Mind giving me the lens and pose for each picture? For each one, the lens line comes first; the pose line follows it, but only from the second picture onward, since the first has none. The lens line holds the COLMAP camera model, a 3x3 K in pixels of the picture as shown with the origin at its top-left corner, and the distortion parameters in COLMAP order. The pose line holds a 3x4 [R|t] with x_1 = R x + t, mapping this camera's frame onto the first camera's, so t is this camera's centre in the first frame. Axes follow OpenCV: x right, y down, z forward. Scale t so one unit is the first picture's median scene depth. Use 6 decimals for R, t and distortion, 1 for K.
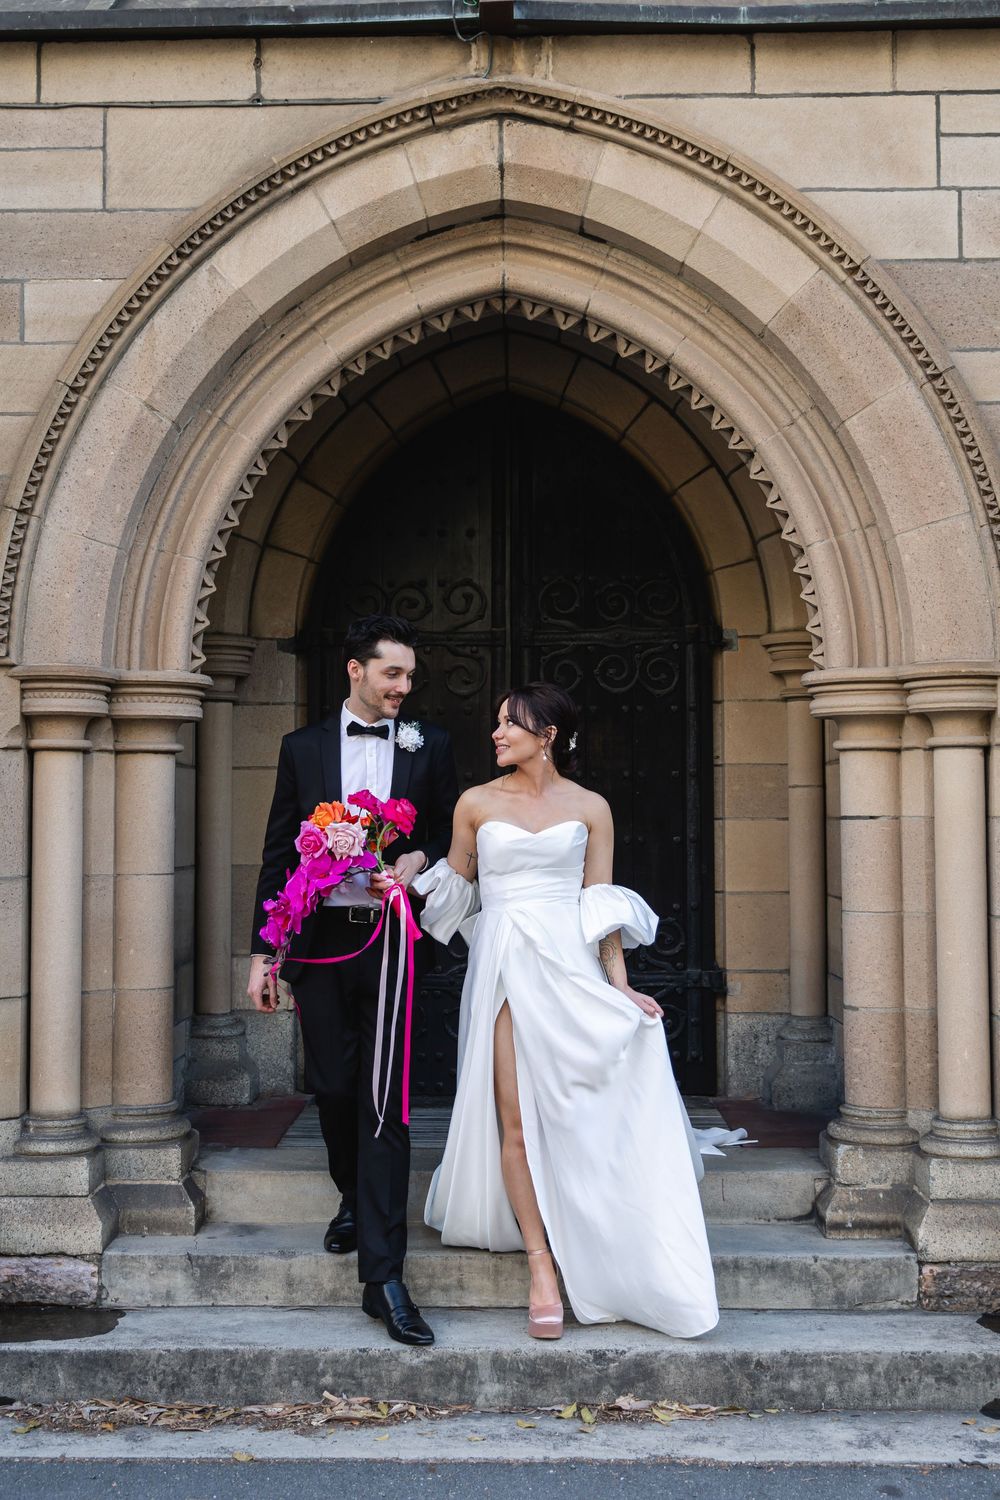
lens RADIAL K [[1670.1, 0, 479.2], [0, 1670.1, 725.5], [0, 0, 1]] dist [0.020663, 0.000000]
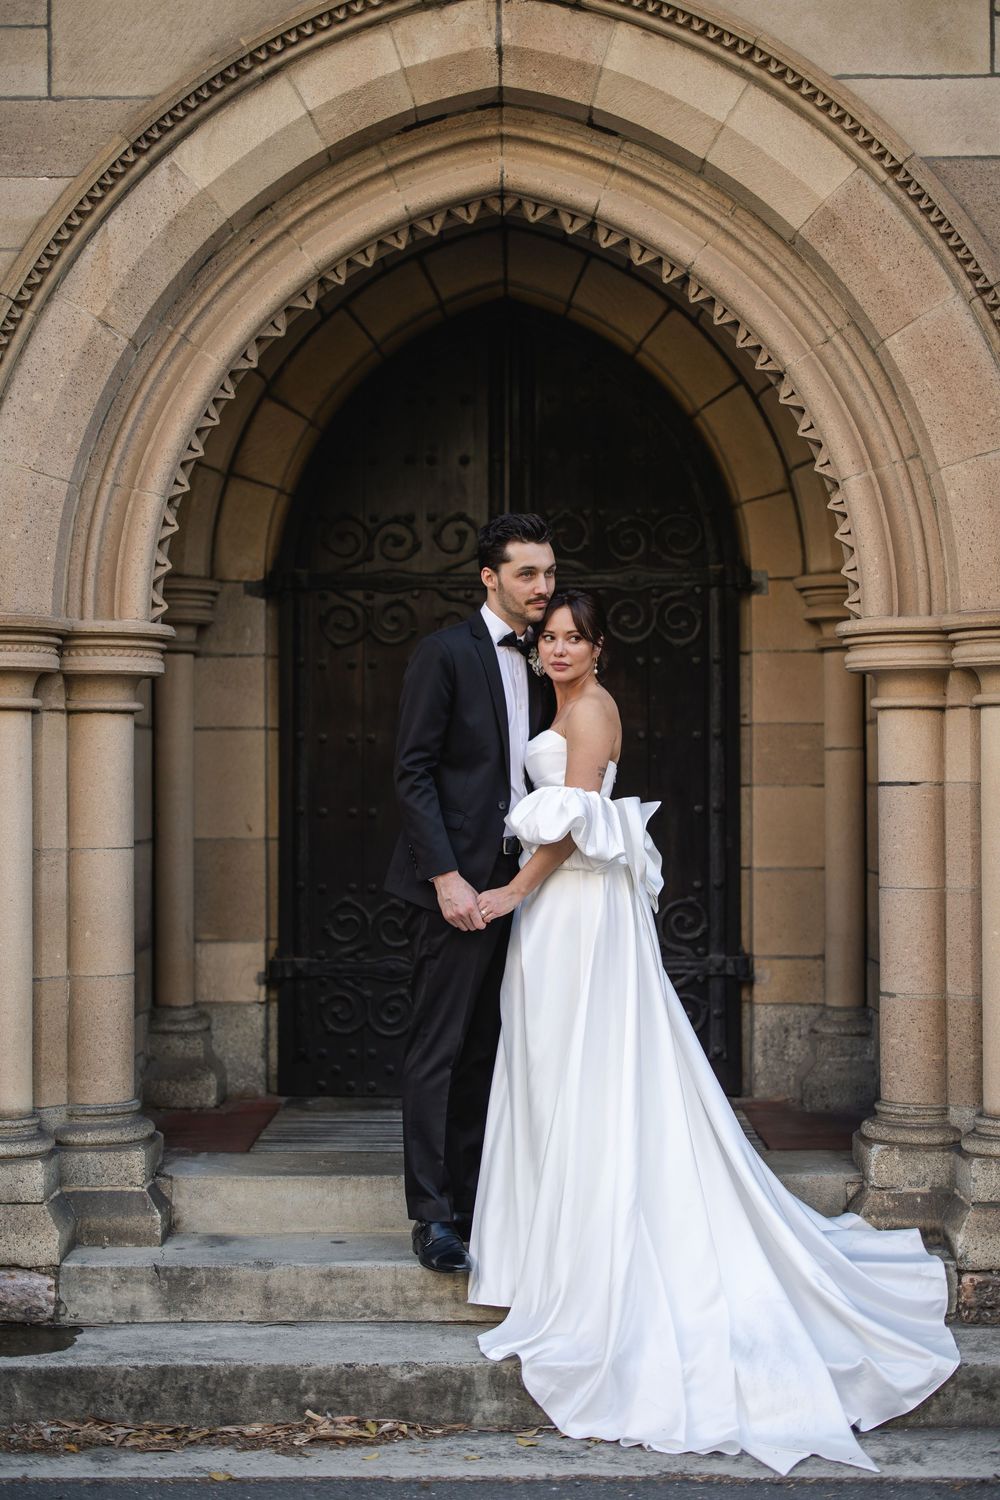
lens RADIAL K [[2405.8, 0, 502.6], [0, 2405.8, 749.4], [0, 0, 1]] dist [0.039871, 0.000000]
pose [[0.999869, -0.001131, 0.016138, -0.006072], [0.000486, 0.999203, 0.039918, -0.015272], [-0.016170, -0.039905, 0.999073, -0.289853]]
